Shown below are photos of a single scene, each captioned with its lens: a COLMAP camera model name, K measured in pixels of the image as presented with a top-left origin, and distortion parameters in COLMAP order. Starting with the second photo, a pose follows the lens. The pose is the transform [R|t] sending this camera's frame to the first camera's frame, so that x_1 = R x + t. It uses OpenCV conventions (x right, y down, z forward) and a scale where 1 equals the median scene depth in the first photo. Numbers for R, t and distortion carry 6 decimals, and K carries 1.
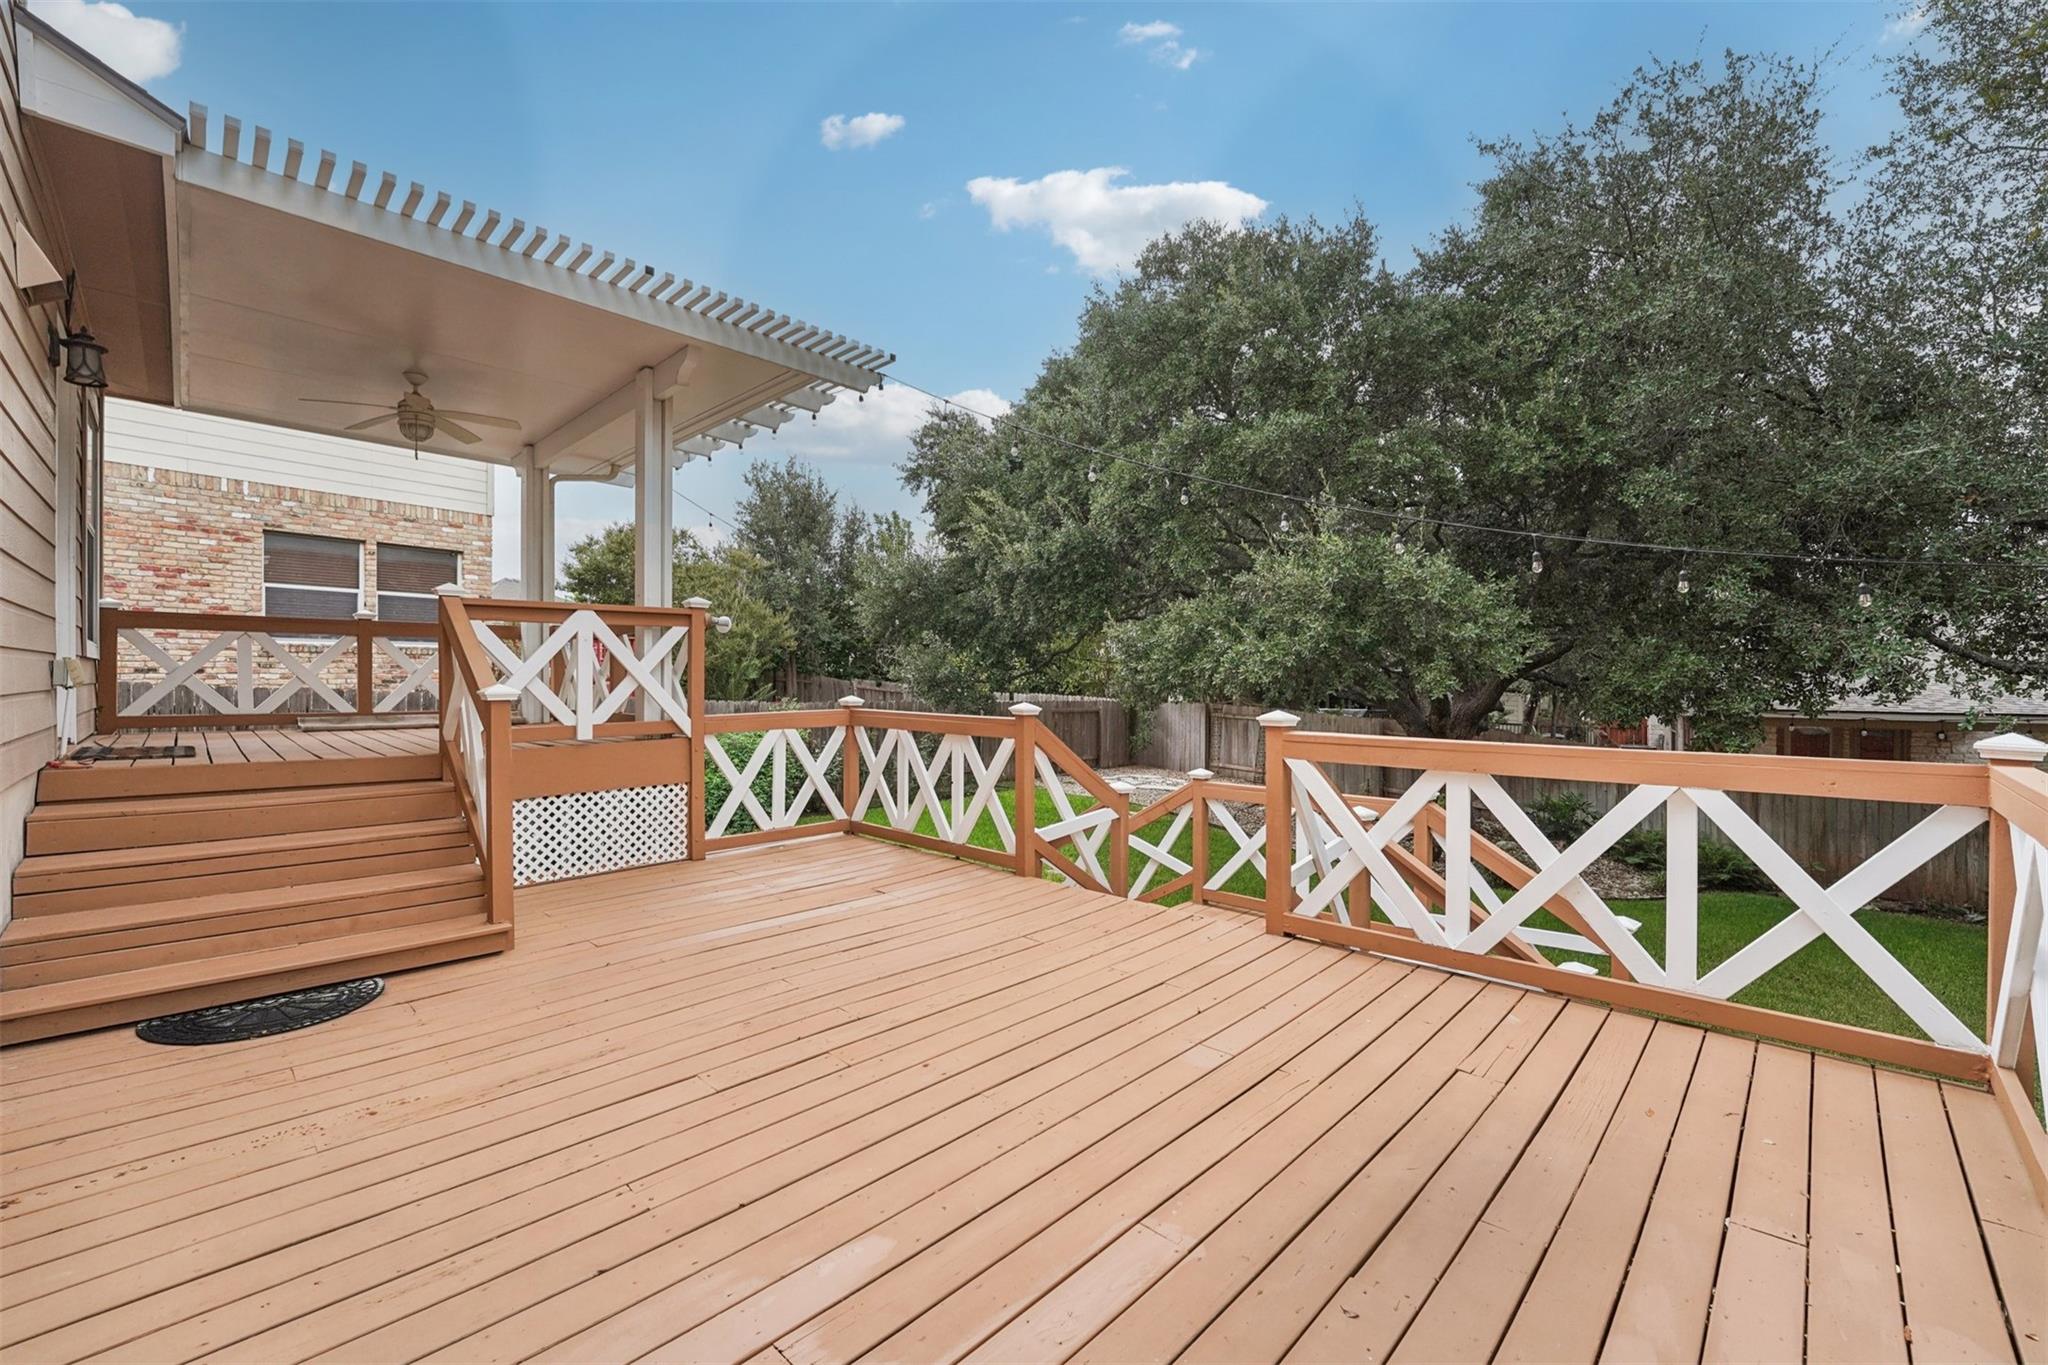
lens RADIAL K [[822.0, 0, 1041.3], [0, 822.0, 687.4], [0, 0, 1]] dist [-0.000645, -0.000226]
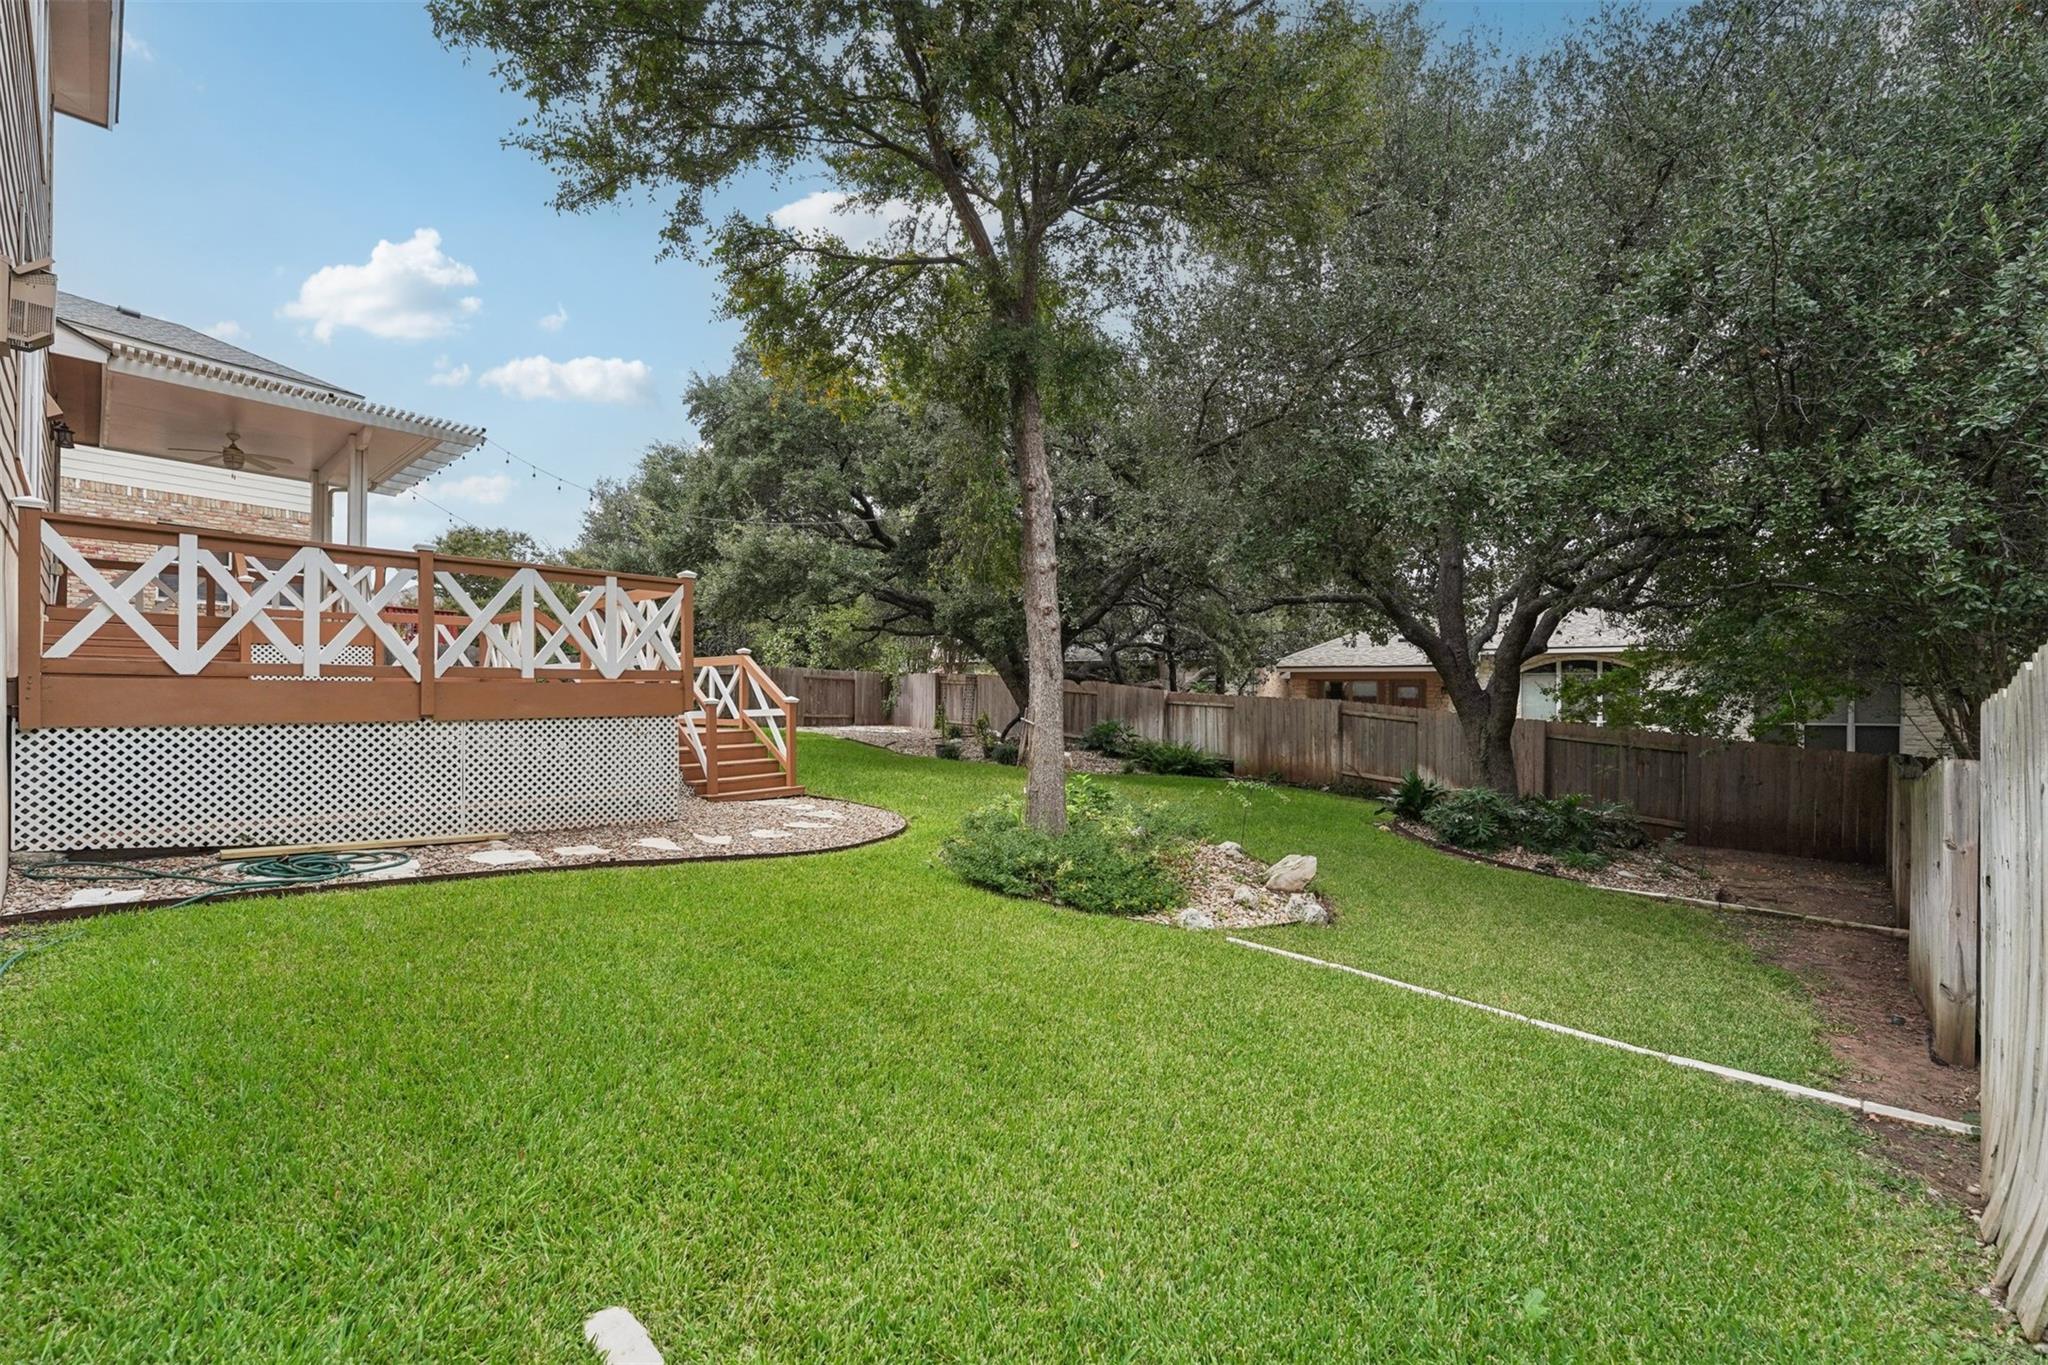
lens RADIAL K [[822.0, 0, 1007.6], [0, 822.0, 678.6], [0, 0, 1]] dist [-0.000645, -0.000226]
pose [[0.999331, 0.003607, 0.036389, 0.462151], [-0.002467, 0.999506, -0.031333, 0.115704], [-0.036484, 0.031222, 0.998846, -0.453511]]
